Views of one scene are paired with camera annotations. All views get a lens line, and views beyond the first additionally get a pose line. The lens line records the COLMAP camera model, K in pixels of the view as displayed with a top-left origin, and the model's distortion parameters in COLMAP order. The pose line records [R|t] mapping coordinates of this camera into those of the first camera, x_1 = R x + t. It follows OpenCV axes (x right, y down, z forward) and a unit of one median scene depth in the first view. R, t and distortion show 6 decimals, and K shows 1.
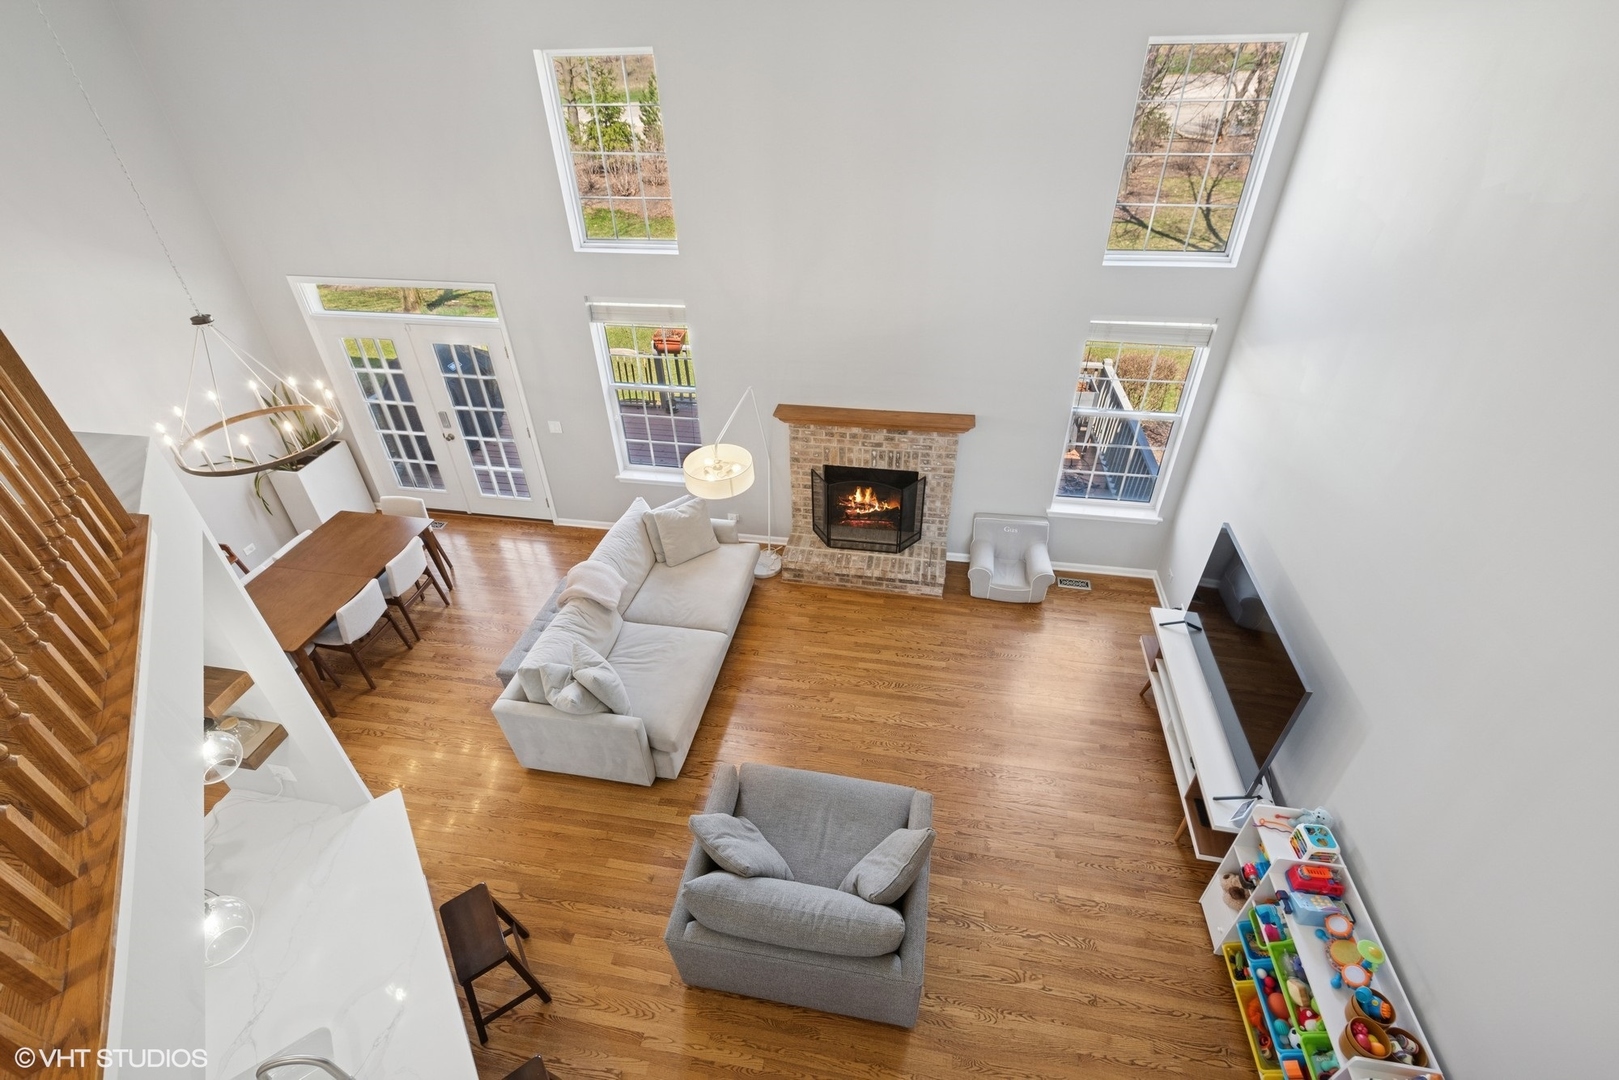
lens RADIAL K [[751.2, 0, 810.1], [0, 751.2, 549.7], [0, 0, 1]] dist [0.058847, -0.036783]
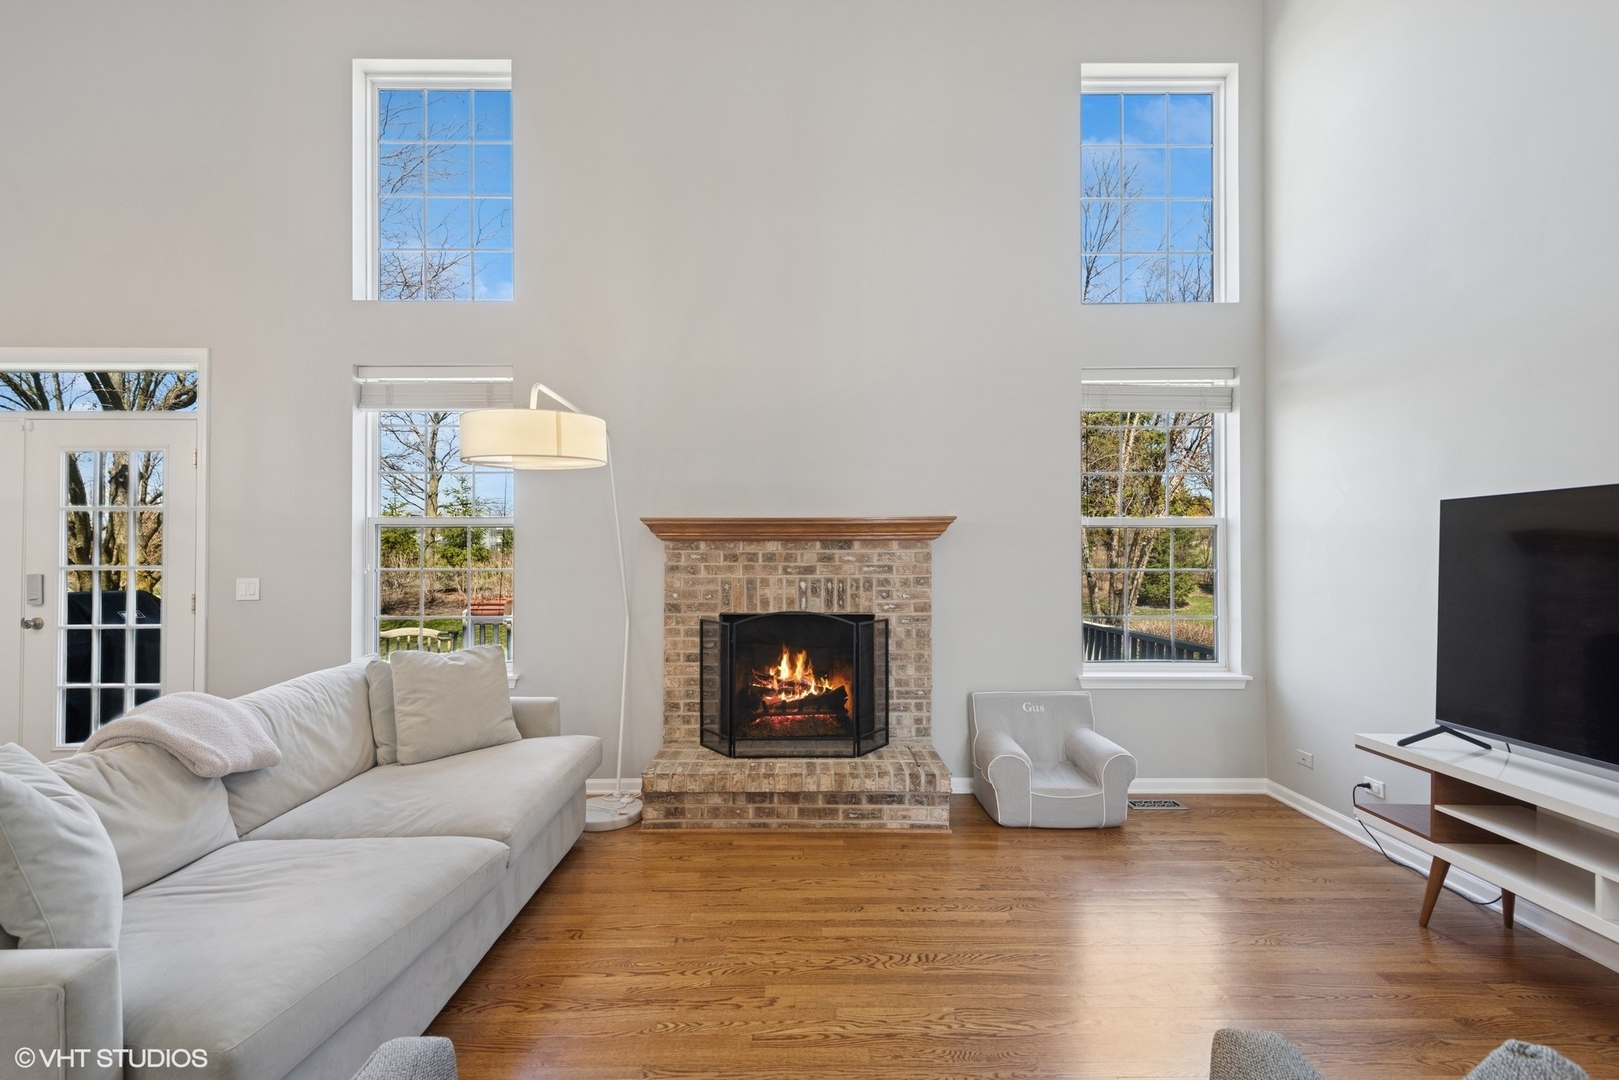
lens RADIAL K [[751.2, 0, 810.1], [0, 751.2, 549.7], [0, 0, 1]] dist [0.058847, -0.036783]
pose [[0.981975, 0.020546, 0.187890, -0.026941], [0.098250, 0.793733, -0.600279, 0.223195], [-0.161468, 0.607920, 0.777407, 0.490071]]
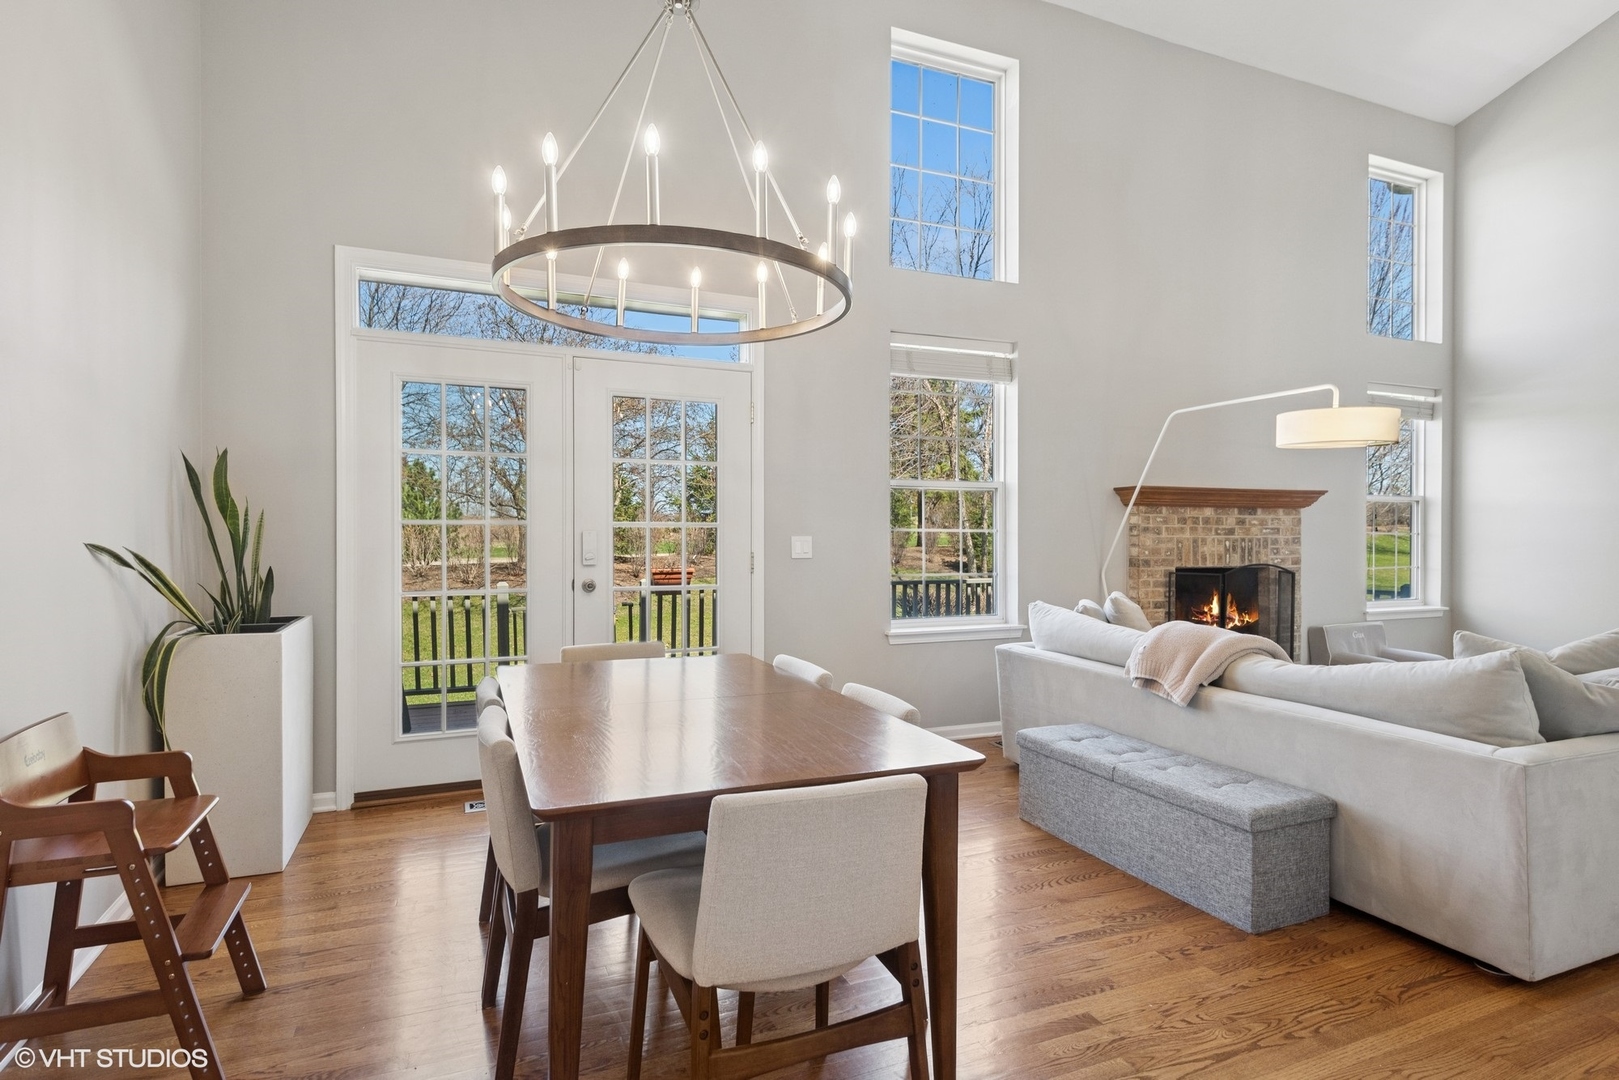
lens RADIAL K [[832.0, 0, 829.7], [0, 832.0, 528.4], [0, 0, 1]] dist [-0.001182, -0.000468]
pose [[0.840624, 0.021620, 0.541188, -0.709276], [0.301955, 0.810806, -0.501416, 0.160572], [-0.449639, 0.584916, 0.675054, 0.595790]]
